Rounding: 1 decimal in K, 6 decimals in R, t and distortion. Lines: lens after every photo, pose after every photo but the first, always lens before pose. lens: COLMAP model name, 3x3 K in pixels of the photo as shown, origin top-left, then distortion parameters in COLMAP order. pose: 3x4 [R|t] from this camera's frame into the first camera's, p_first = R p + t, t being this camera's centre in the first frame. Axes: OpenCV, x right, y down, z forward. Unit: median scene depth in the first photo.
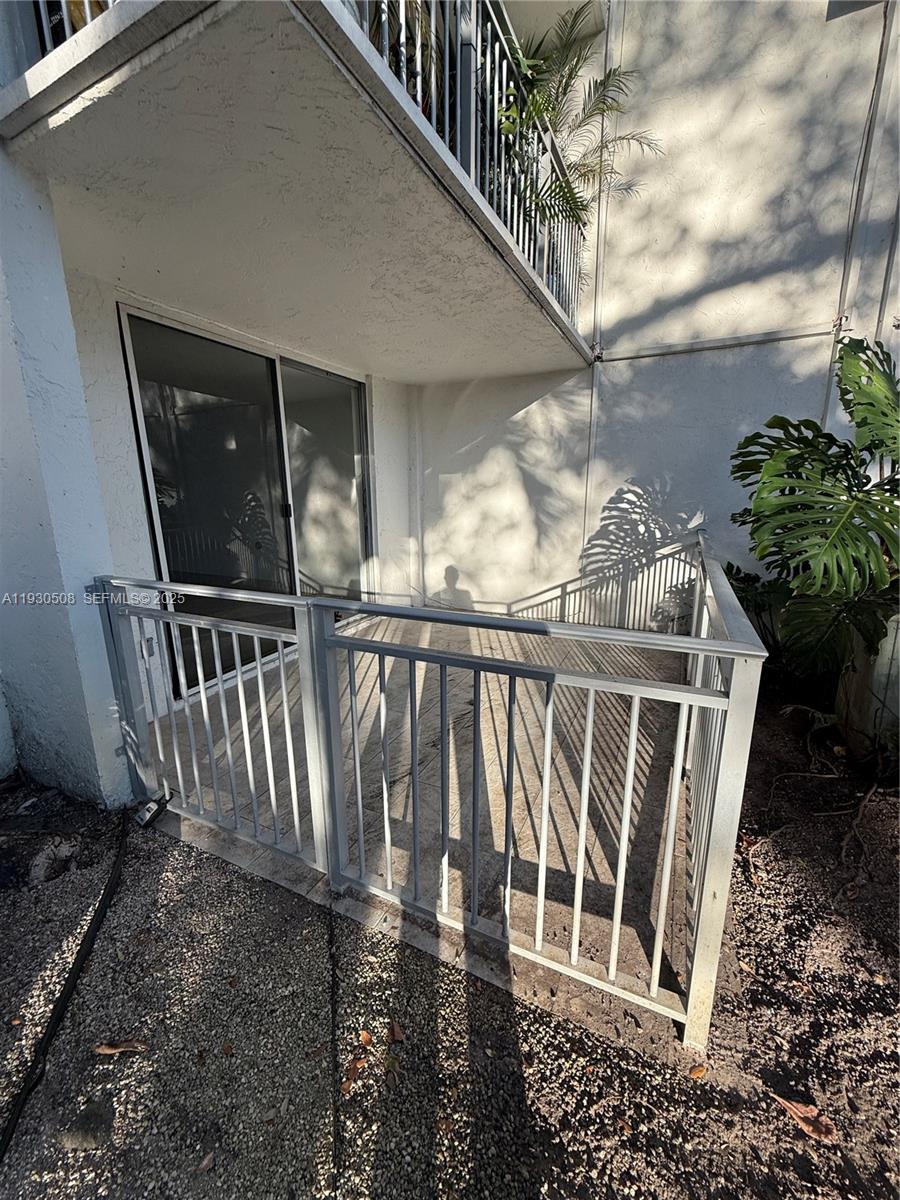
lens RADIAL K [[477.5, 0, 448.8], [0, 477.5, 601.9], [0, 0, 1]] dist [-0.000230, -0.000278]
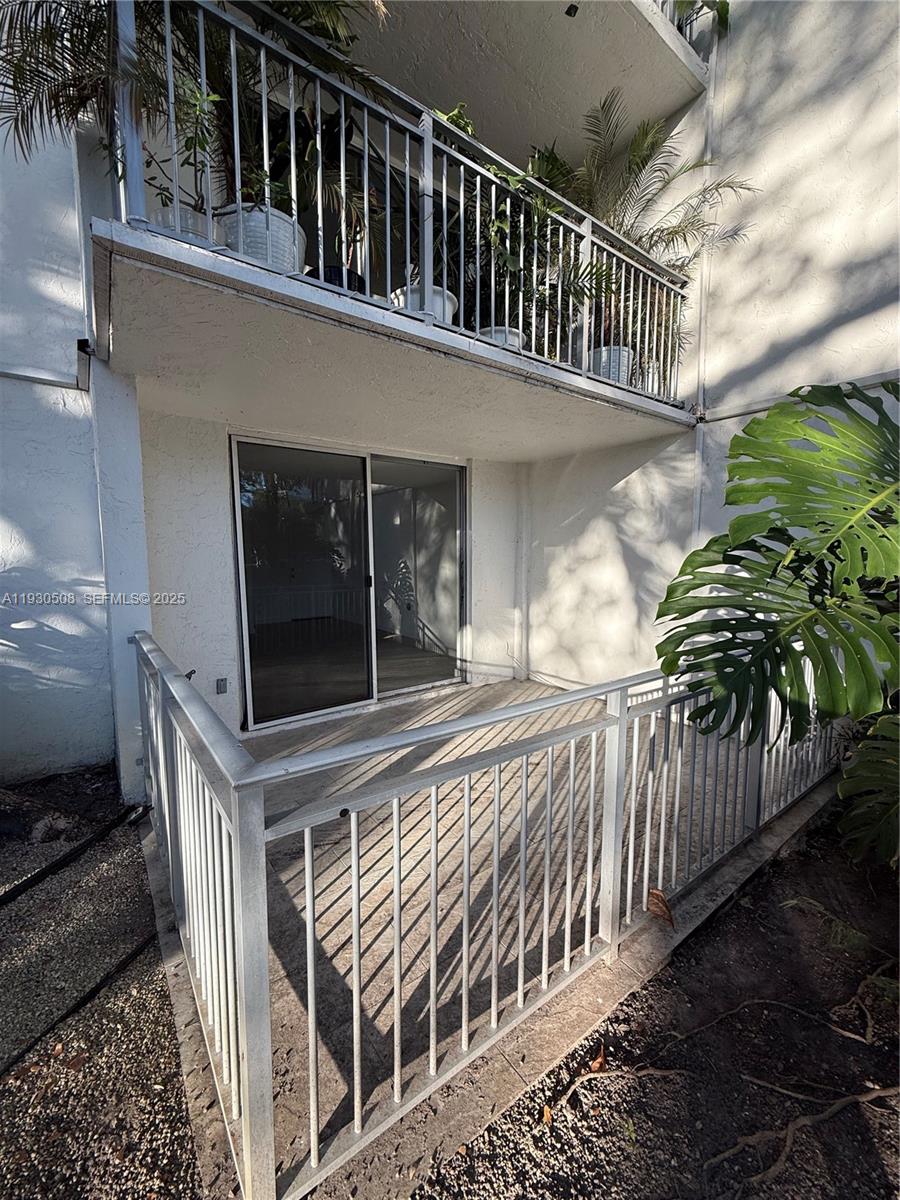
lens RADIAL K [[477.5, 0, 448.8], [0, 477.5, 601.9], [0, 0, 1]] dist [-0.000230, -0.000278]
pose [[0.886848, 0.051320, -0.459203, 0.308234], [-0.108294, 0.989218, -0.098591, -0.042169], [0.449192, 0.137164, 0.882843, 0.067752]]
